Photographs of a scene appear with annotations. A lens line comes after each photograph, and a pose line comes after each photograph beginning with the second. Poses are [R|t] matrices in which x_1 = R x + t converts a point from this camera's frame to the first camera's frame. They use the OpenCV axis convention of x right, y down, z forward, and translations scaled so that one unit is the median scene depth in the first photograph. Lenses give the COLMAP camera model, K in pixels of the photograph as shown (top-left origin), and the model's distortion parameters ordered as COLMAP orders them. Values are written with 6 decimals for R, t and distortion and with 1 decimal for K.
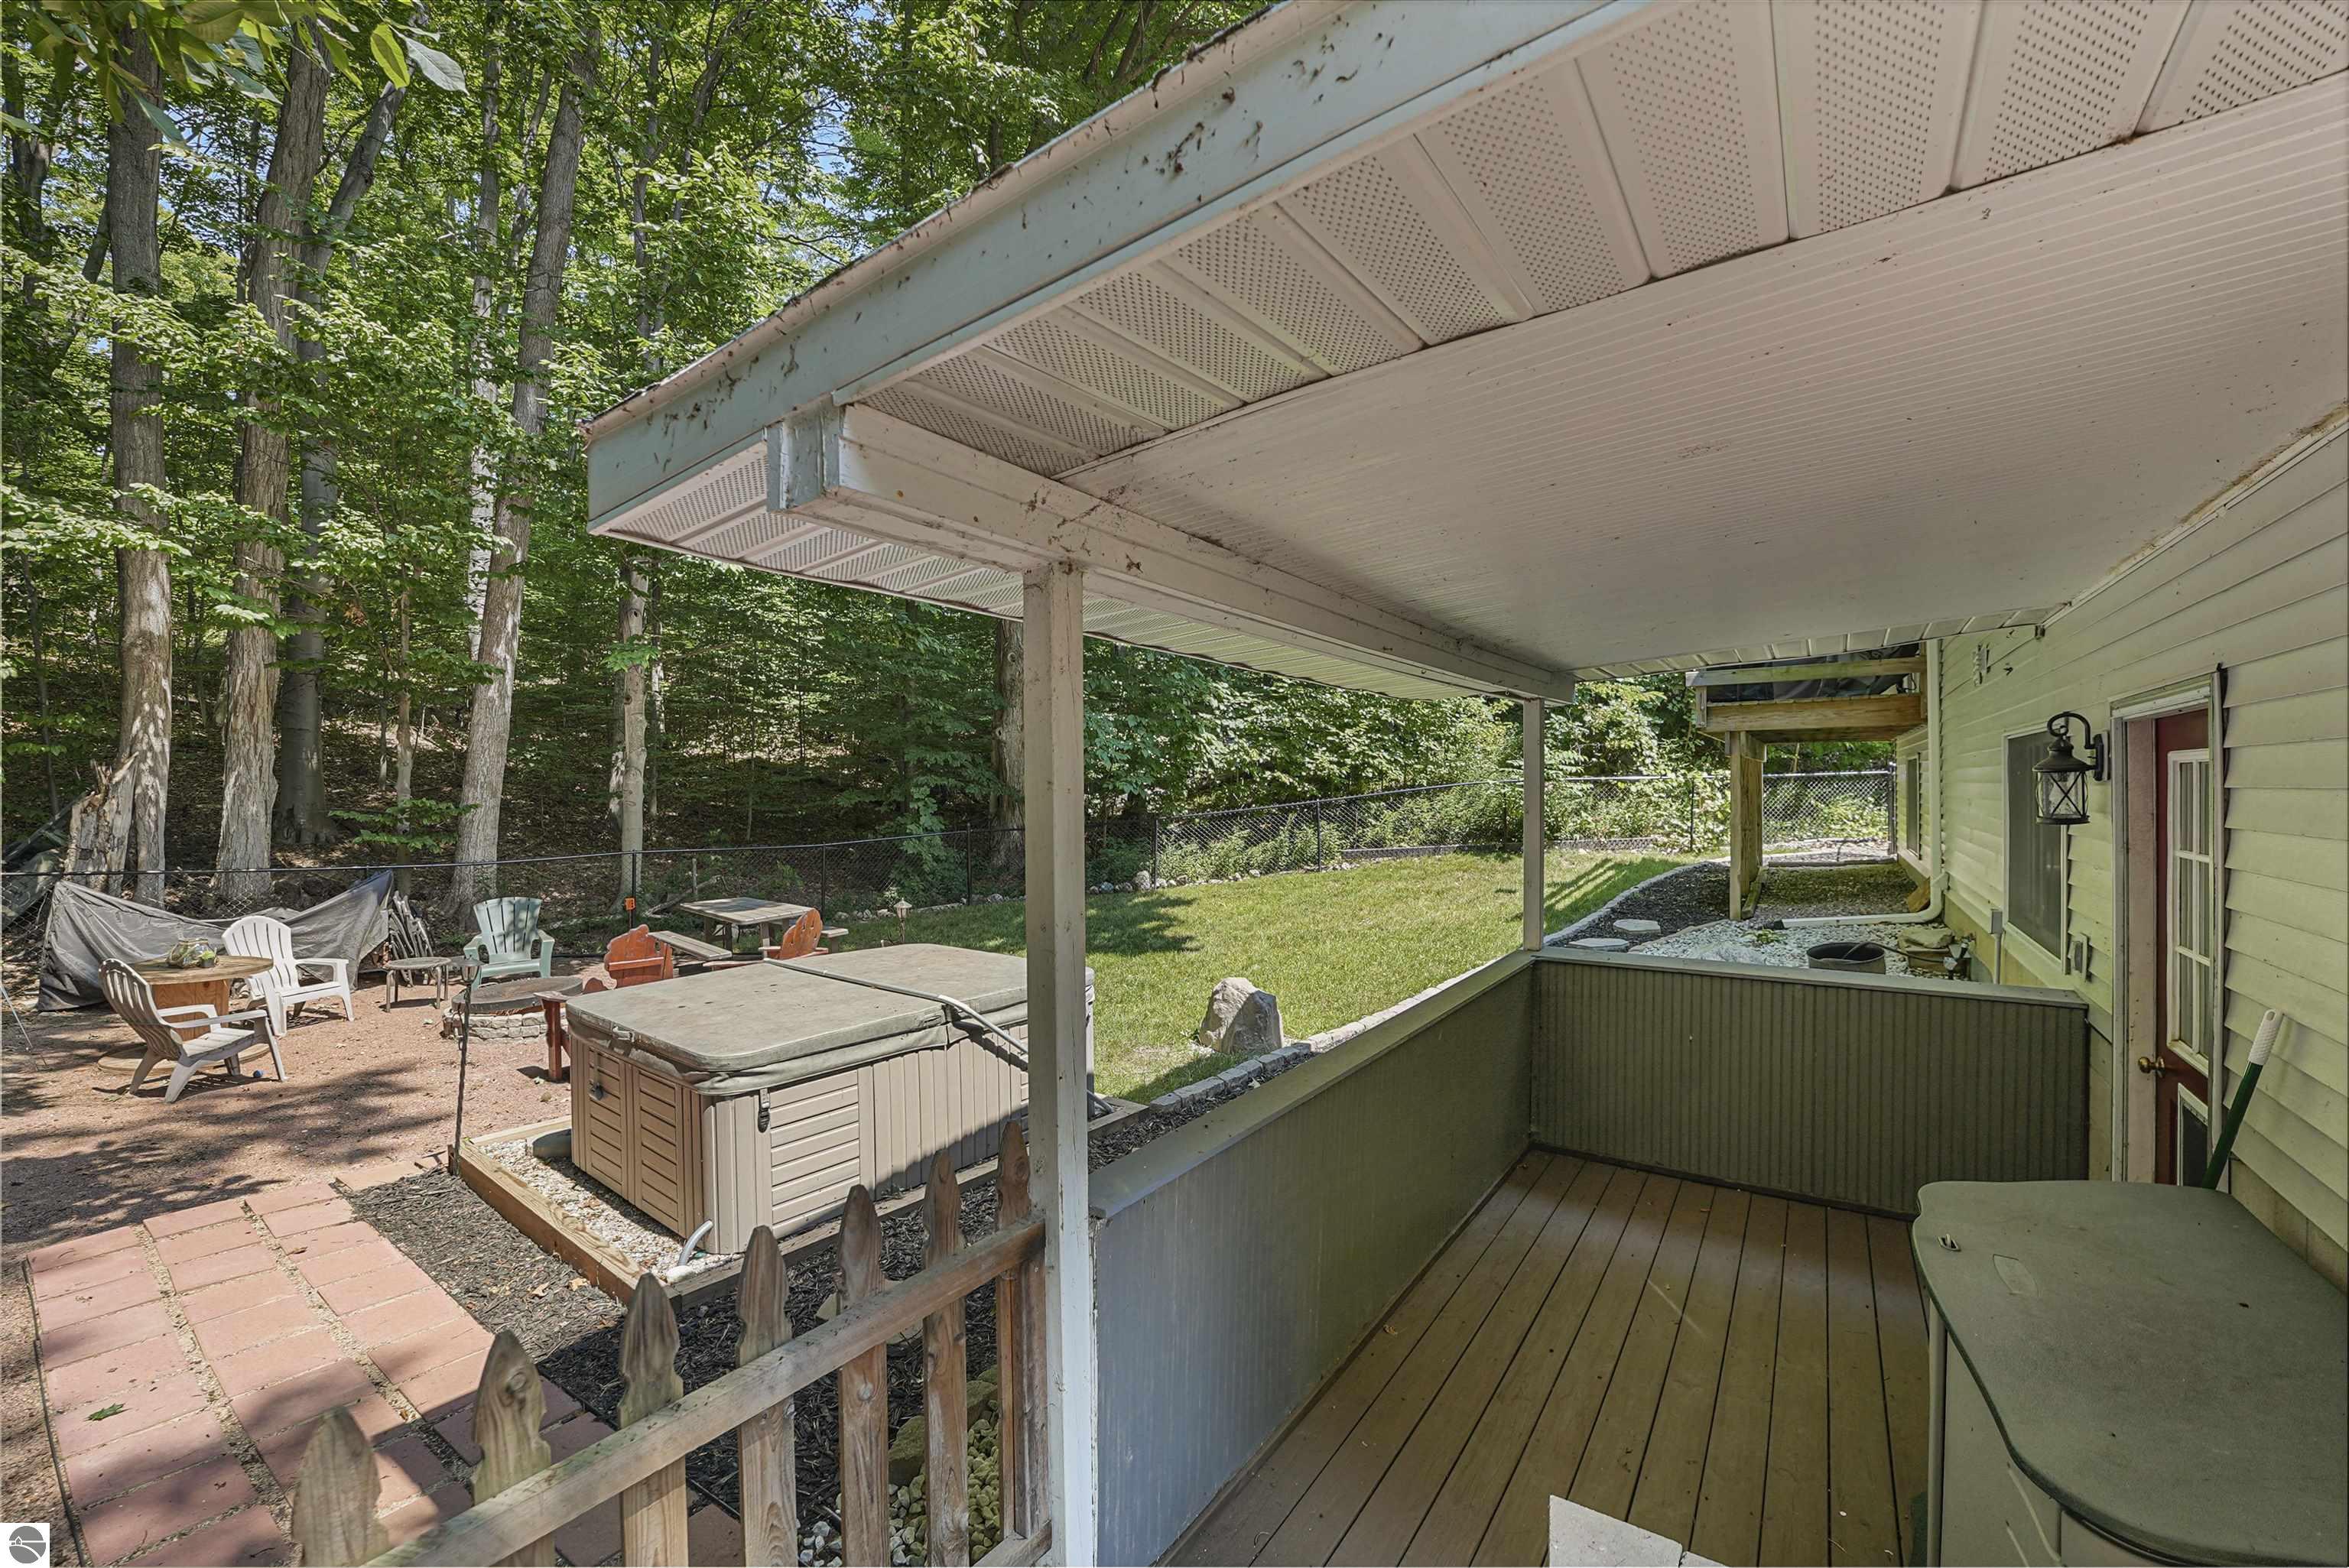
lens RADIAL K [[960.2, 0, 1174.5], [0, 960.2, 784.0], [0, 0, 1]] dist [-0.023687, 0.000279]
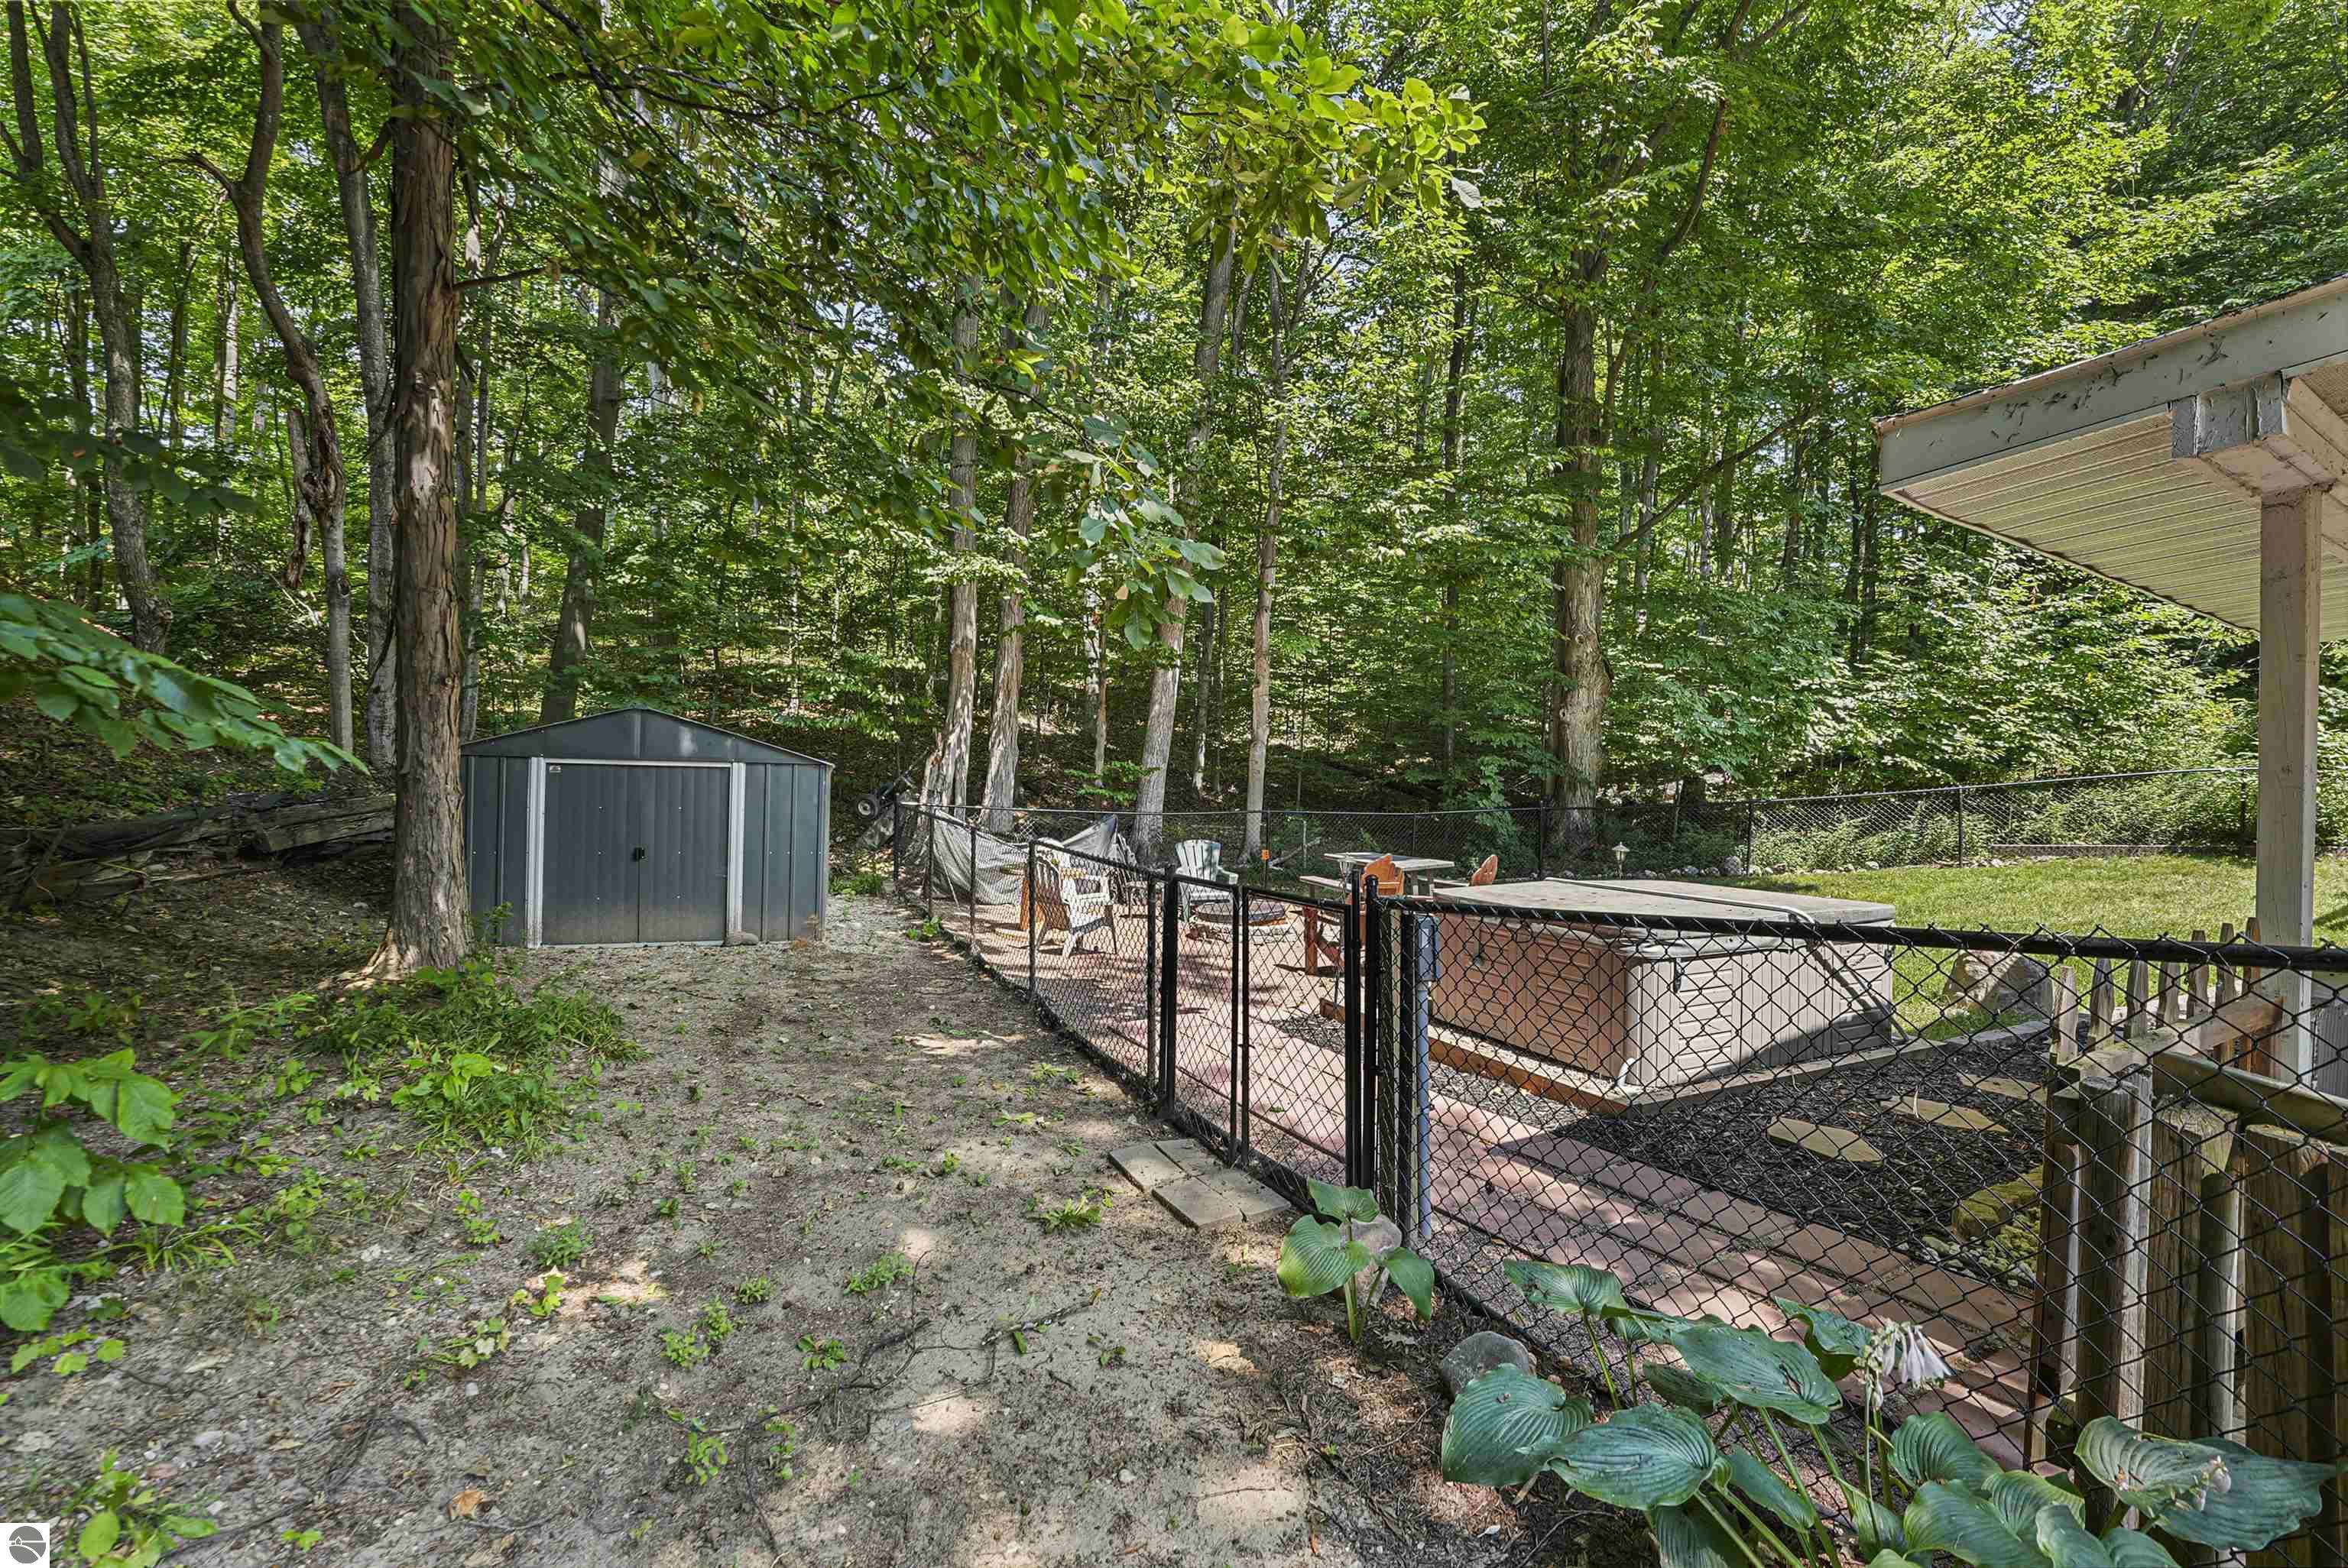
lens RADIAL K [[959.8, 0, 1174.0], [0, 959.8, 784.0], [0, 0, 1]] dist [-0.023687, 0.000279]
pose [[0.899042, 0.025176, -0.437138, -0.147673], [-0.024512, 0.999674, 0.007161, 0.031449], [0.437176, 0.004277, 0.899366, -0.119764]]
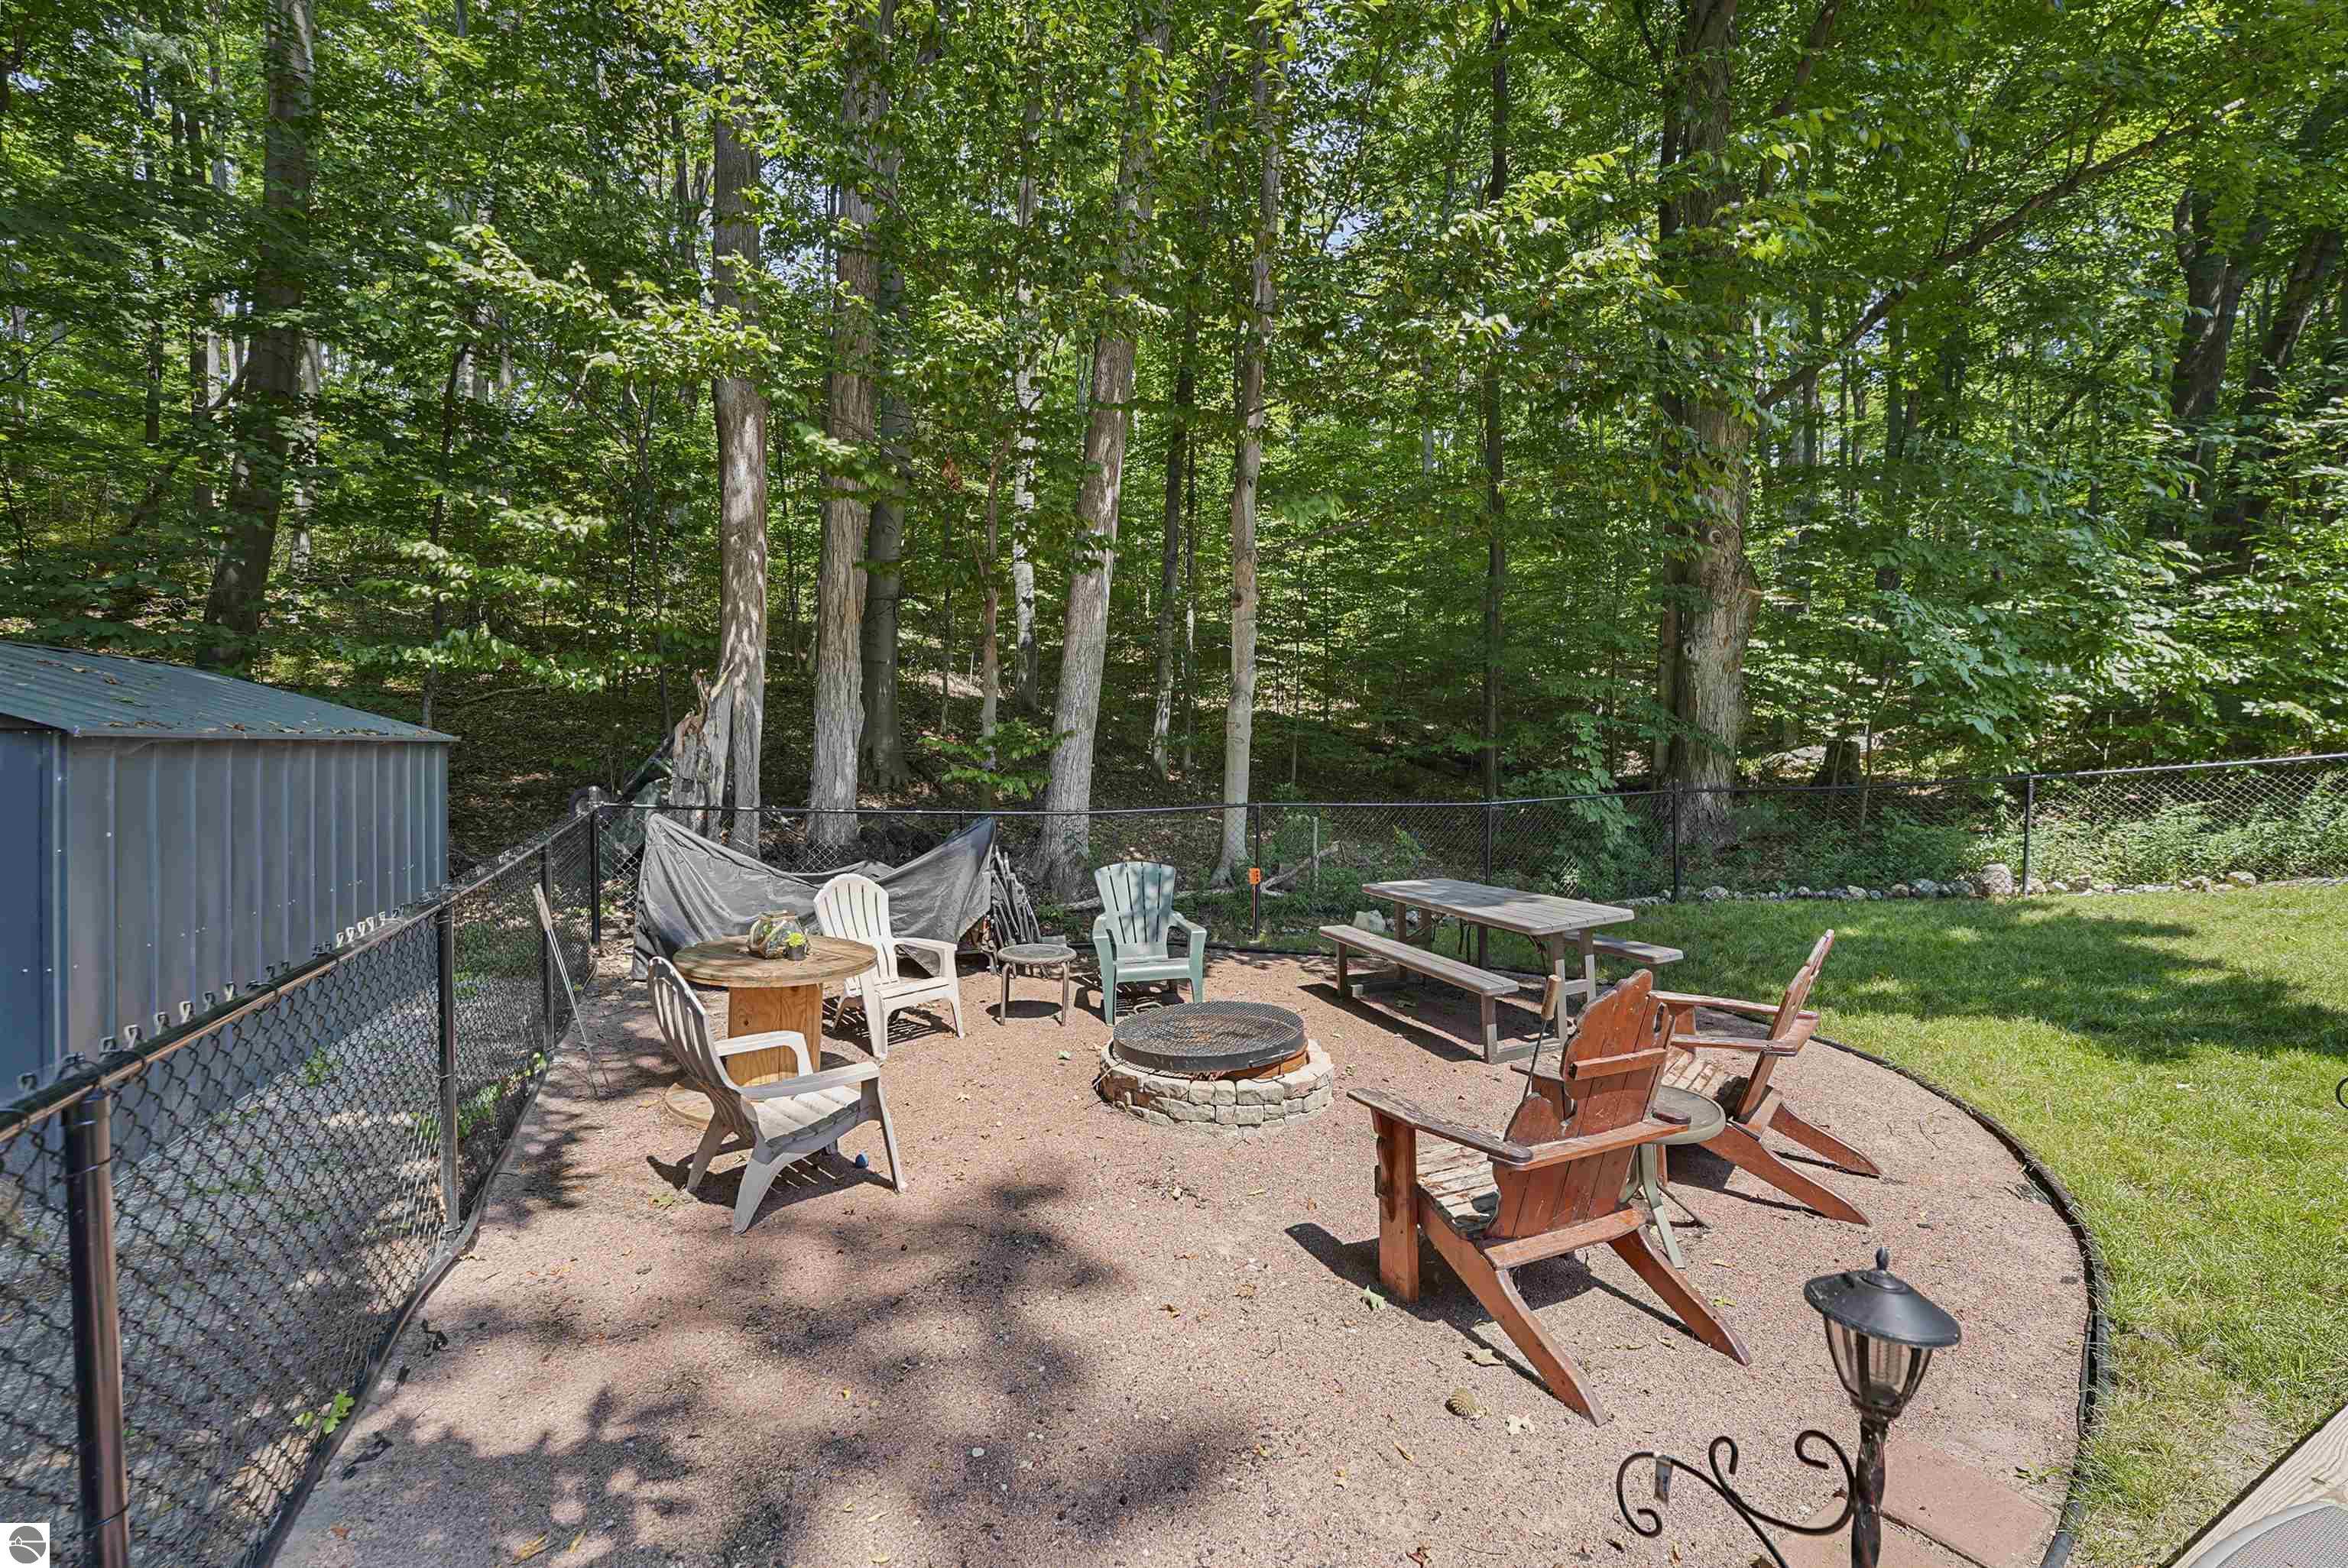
lens RADIAL K [[959.8, 0, 1174.0], [0, 959.8, 784.0], [0, 0, 1]] dist [-0.023687, 0.000279]
pose [[0.907621, 0.021551, -0.419237, -0.311205], [-0.008882, 0.999444, 0.032148, 0.032318], [0.419697, -0.025454, 0.907307, 0.305897]]
